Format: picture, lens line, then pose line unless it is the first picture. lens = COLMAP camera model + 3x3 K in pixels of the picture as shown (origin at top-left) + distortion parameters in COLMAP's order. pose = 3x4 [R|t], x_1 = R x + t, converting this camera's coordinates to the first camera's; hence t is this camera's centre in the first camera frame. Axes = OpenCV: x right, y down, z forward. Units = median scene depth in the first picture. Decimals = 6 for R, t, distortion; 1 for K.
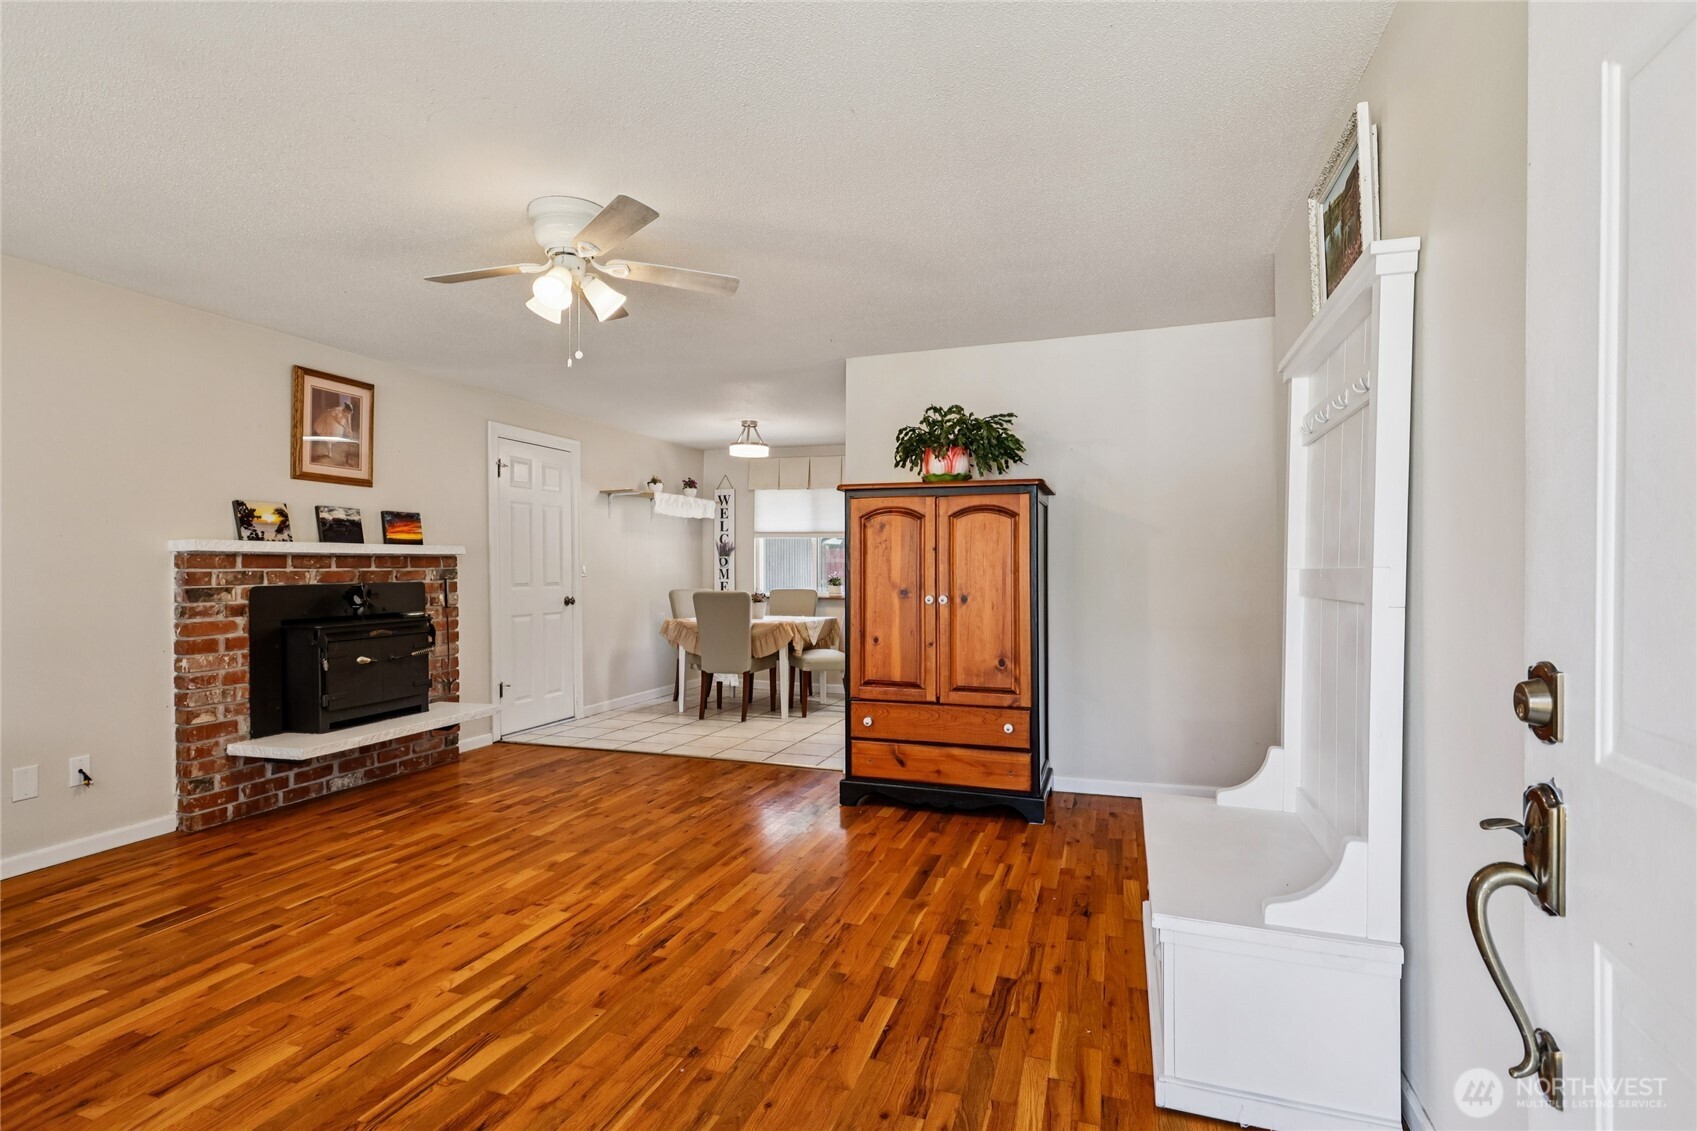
lens RADIAL K [[815.5, 0, 863.0], [0, 815.5, 576.2], [0, 0, 1]] dist [0.003058, 0.001899]
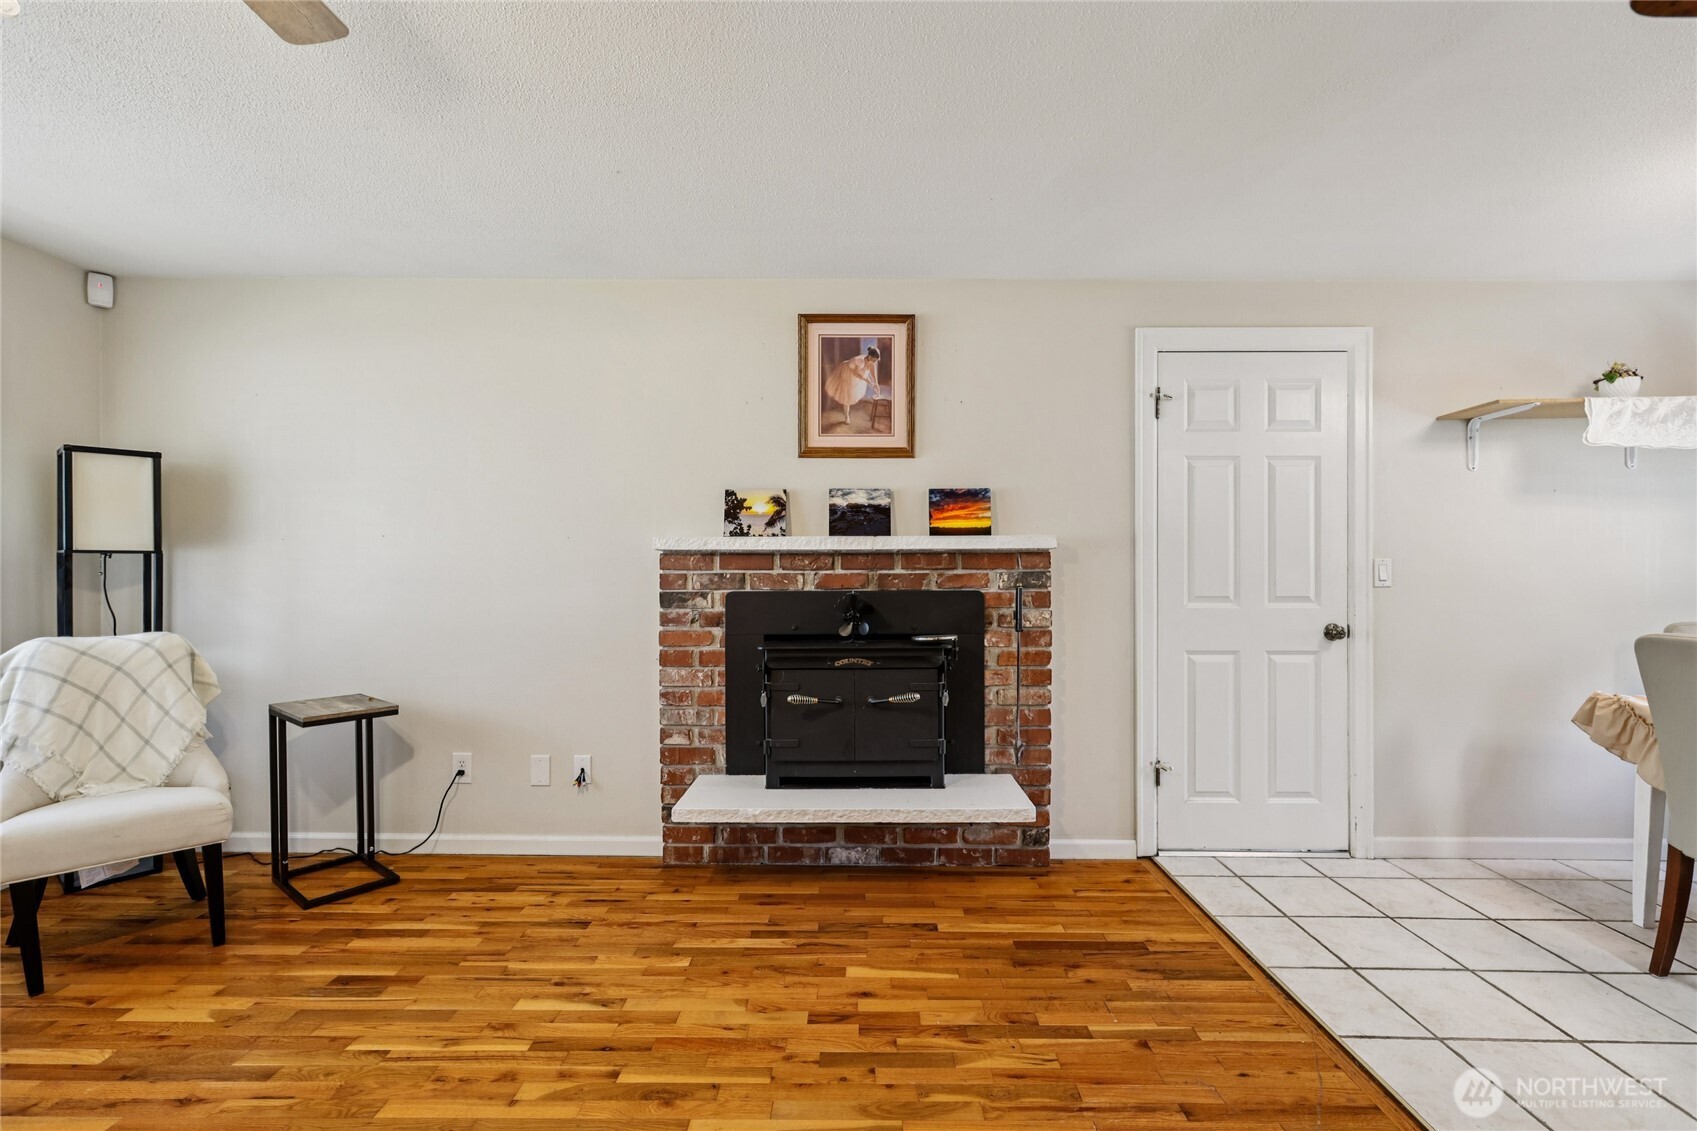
lens RADIAL K [[799.7, 0, 841.6], [0, 799.7, 573.0], [0, 0, 1]] dist [0.003283, 0.001255]
pose [[0.301937, 0.010246, -0.953273, 0.061419], [-0.011605, 0.999908, 0.007071, -0.012826], [0.953257, 0.008927, 0.302028, 0.812925]]
